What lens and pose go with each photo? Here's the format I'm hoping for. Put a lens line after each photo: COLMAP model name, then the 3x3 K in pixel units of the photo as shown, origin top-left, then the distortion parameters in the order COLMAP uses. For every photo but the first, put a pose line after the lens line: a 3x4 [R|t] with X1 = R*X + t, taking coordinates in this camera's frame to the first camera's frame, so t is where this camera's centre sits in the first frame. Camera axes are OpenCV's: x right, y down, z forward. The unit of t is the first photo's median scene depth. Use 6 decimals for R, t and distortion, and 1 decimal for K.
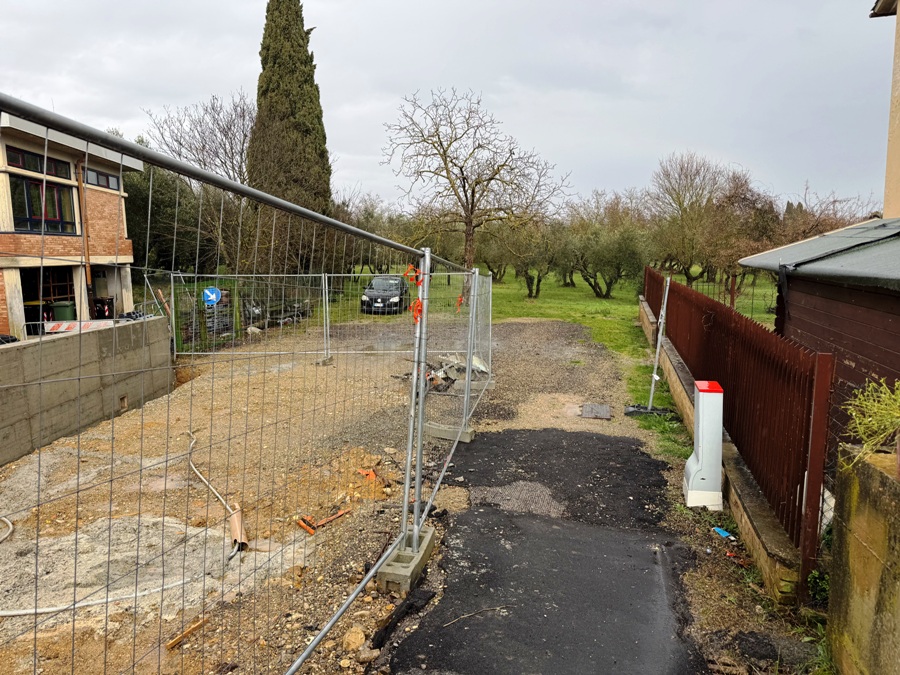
lens RADIAL K [[552.0, 0, 450.0], [0, 552.0, 337.5], [0, 0, 1]] dist [-0.022453, -0.001612]
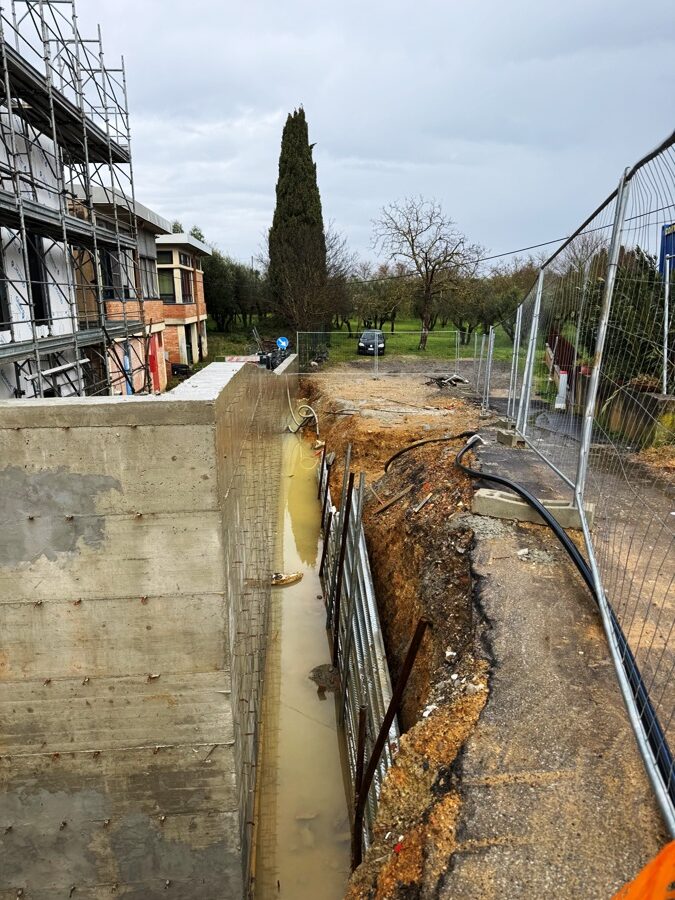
lens RADIAL K [[633.4, 0, 337.5], [0, 633.4, 450.0], [0, 0, 1]] dist [-0.004355, -0.003808]
pose [[0.999956, 0.001953, 0.009174, -0.217369], [-0.002781, 0.995837, 0.091108, 0.052781], [-0.008958, -0.091130, 0.995799, -0.670750]]
